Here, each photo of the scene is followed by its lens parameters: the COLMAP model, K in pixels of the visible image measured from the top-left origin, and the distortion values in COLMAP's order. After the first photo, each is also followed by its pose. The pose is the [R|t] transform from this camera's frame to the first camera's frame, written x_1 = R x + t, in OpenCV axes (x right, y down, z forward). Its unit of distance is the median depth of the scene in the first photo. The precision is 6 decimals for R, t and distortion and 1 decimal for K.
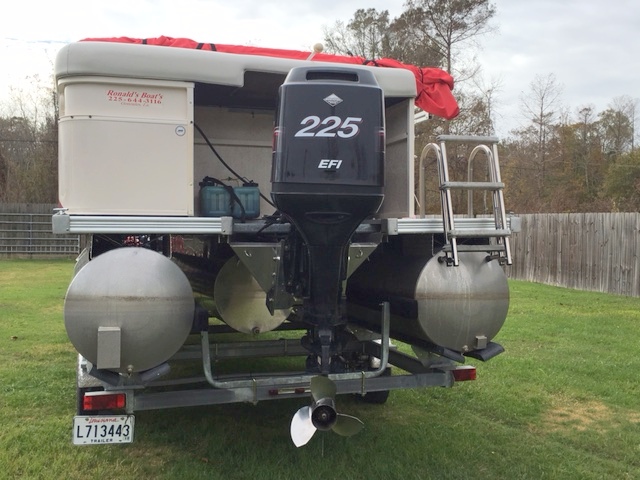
lens RADIAL K [[705.8, 0, 319.9], [0, 705.8, 247.8], [0, 0, 1]] dist [0.015172, 0.018223]
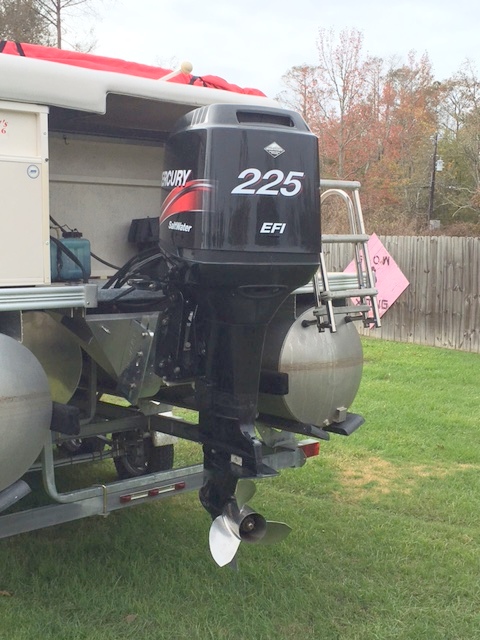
lens RADIAL K [[880.0, 0, 240.0], [0, 880.0, 320.0], [0, 0, 1]] dist [-0.000442, -0.000738]
pose [[0.914962, -0.038762, 0.401674, -0.367370], [0.012269, 0.997588, 0.068323, -0.068580], [-0.403354, -0.057585, 0.913230, 0.056206]]
